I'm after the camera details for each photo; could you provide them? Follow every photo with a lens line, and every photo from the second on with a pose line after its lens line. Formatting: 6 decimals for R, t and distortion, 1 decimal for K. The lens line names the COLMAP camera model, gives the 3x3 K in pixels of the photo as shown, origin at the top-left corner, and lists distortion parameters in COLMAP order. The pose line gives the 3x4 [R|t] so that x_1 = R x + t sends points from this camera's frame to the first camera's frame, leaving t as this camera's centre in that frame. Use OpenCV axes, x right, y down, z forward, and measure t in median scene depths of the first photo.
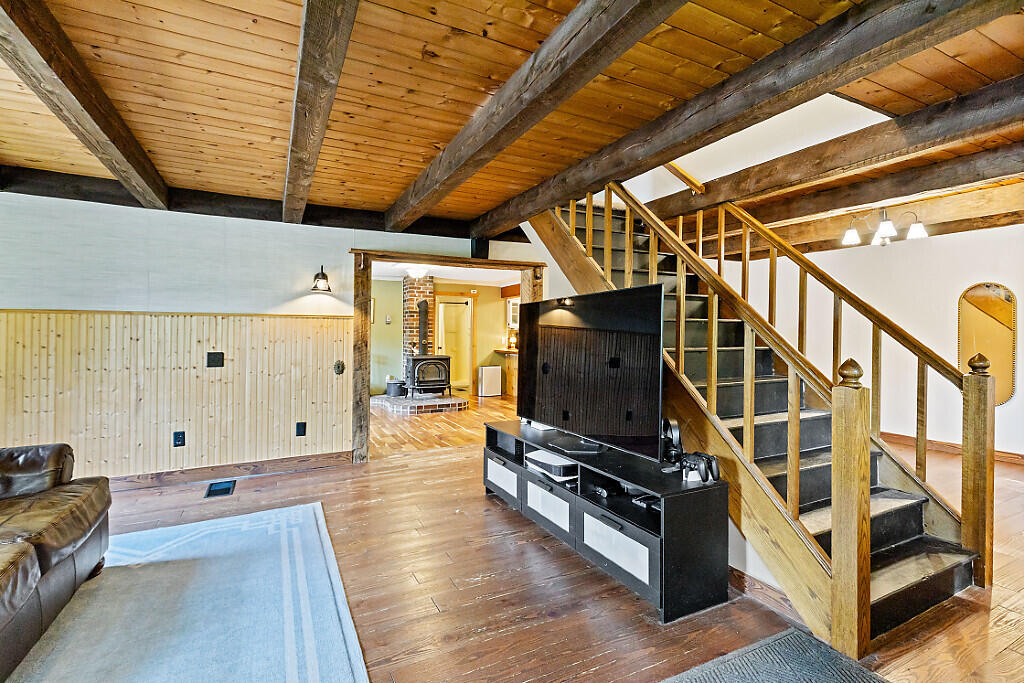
lens RADIAL K [[466.3, 0, 511.8], [0, 466.3, 334.4], [0, 0, 1]] dist [-0.000567, -0.000142]
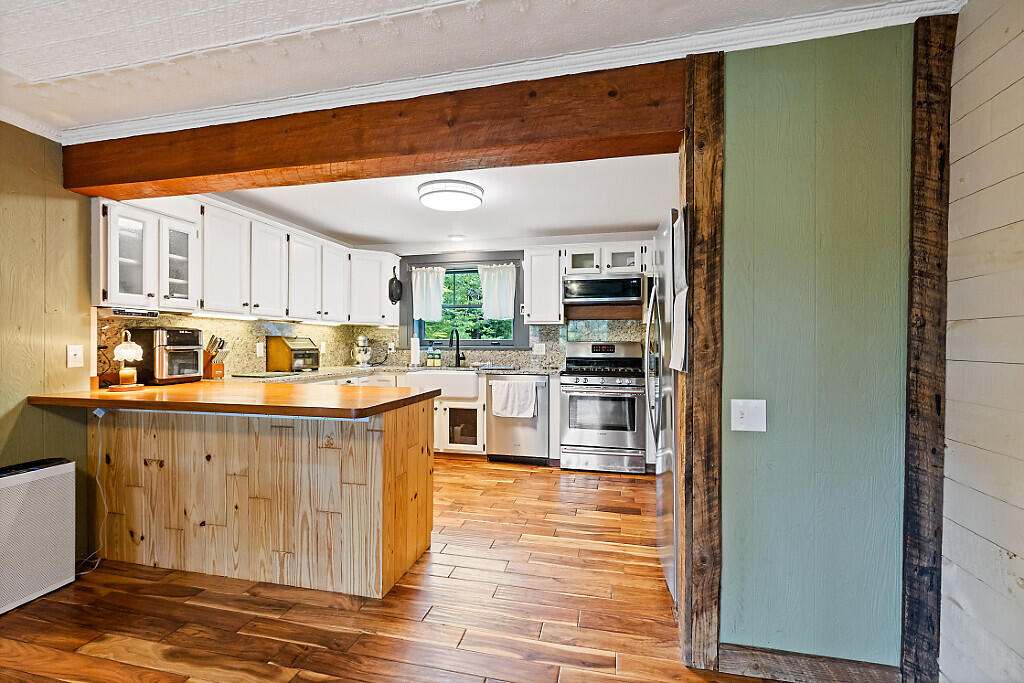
lens RADIAL K [[464.0, 0, 507.9], [0, 464.0, 353.4], [0, 0, 1]] dist [-0.002846, -0.000581]
pose [[0.645350, -0.024020, 0.763509, -0.063721], [0.004890, 0.999615, 0.027315, 0.007090], [-0.763871, -0.013894, 0.645219, 0.740838]]
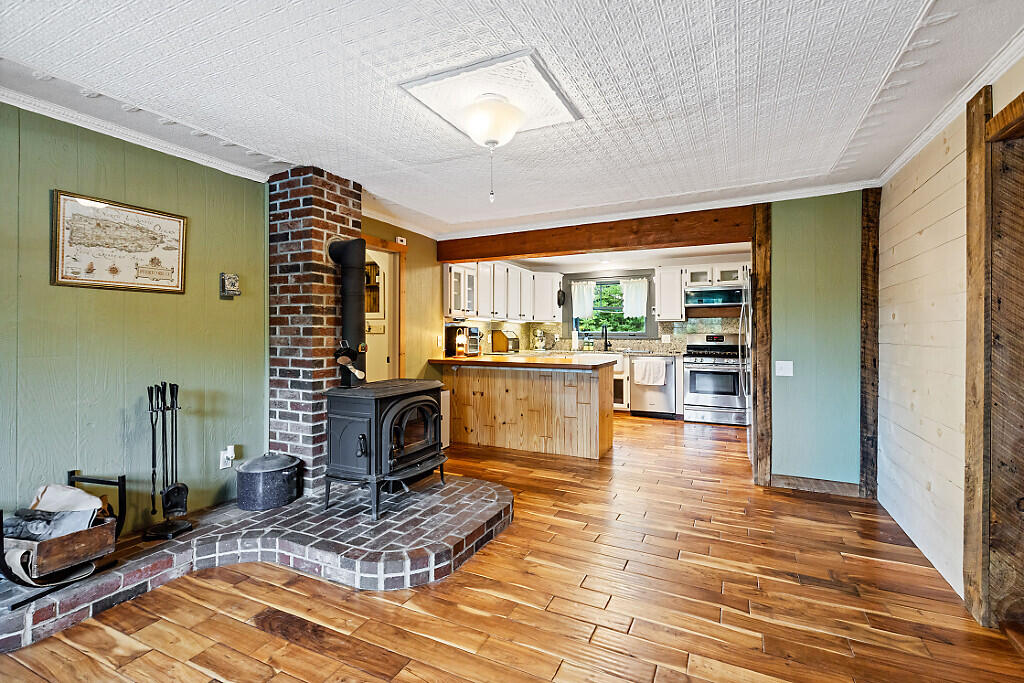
lens RADIAL K [[455.0, 0, 512.6], [0, 455.0, 329.1], [0, 0, 1]] dist [-0.001370, -0.000496]
pose [[0.797187, -0.000584, 0.603733, -0.302295], [0.005820, 0.999961, -0.006717, 0.004203], [-0.603705, 0.008868, 0.797159, 0.605533]]
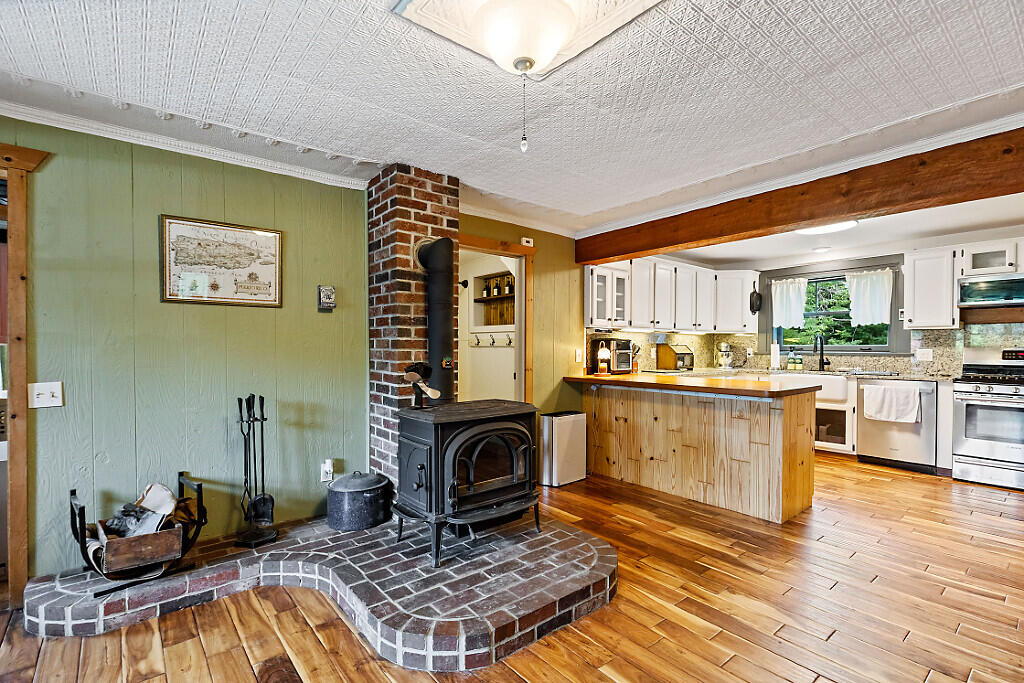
lens RADIAL K [[464.0, 0, 507.9], [0, 464.0, 353.4], [0, 0, 1]] dist [-0.002846, -0.000581]
pose [[0.978352, -0.008364, 0.206781, -0.205559], [0.005910, 0.999905, 0.012483, 0.005625], [-0.206866, -0.010991, 0.978308, 0.640683]]
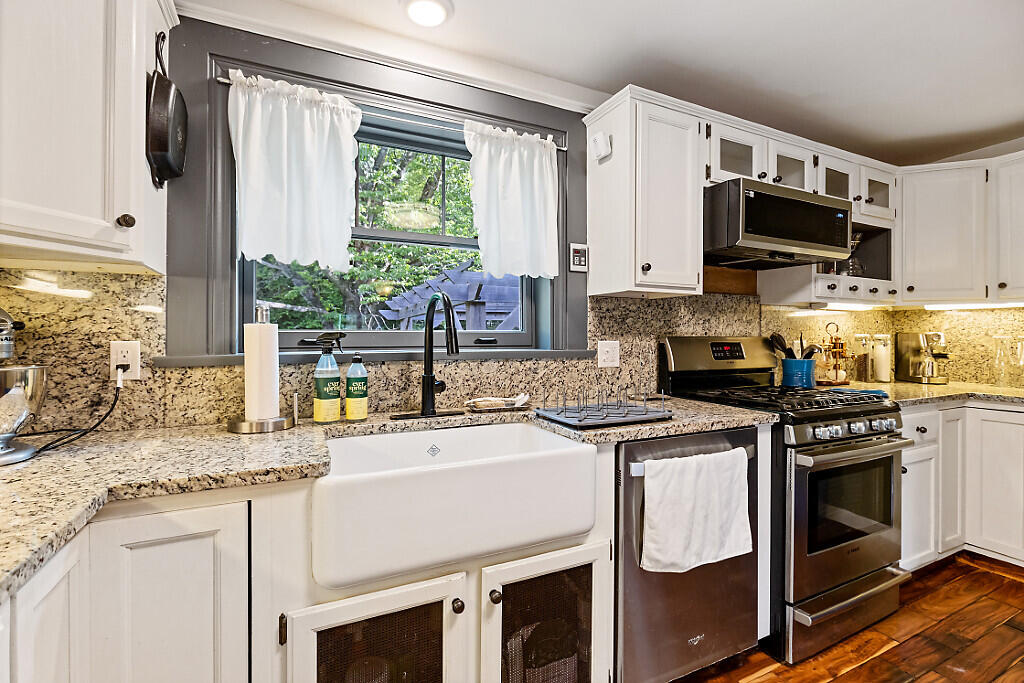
lens RADIAL K [[466.3, 0, 511.8], [0, 466.3, 334.4], [0, 0, 1]] dist [-0.000567, -0.000142]
pose [[0.018451, -0.005456, 0.999815, 0.170349], [-0.000989, 0.999985, 0.005475, 0.005784], [-0.999829, -0.001090, 0.018445, 1.155425]]
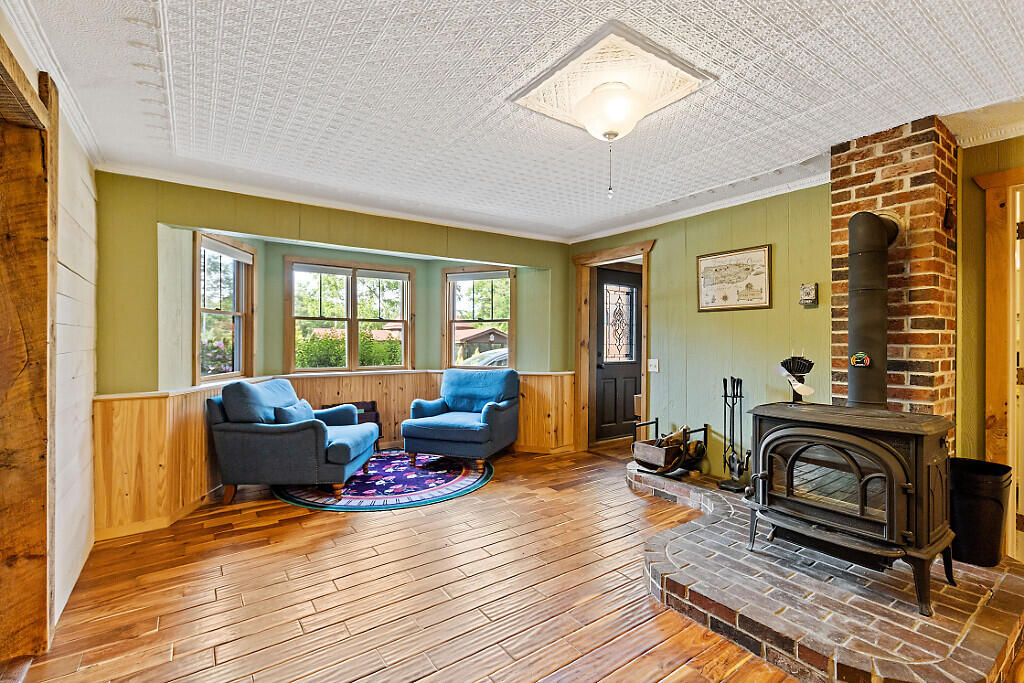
lens RADIAL K [[463.0, 0, 517.1], [0, 463.0, 339.7], [0, 0, 1]] dist [-0.001644, -0.000195]
pose [[0.151136, -0.007445, -0.988485, 0.057643], [-0.003833, 0.999960, -0.008118, 0.007028], [0.988505, 0.005015, 0.151102, 0.724238]]
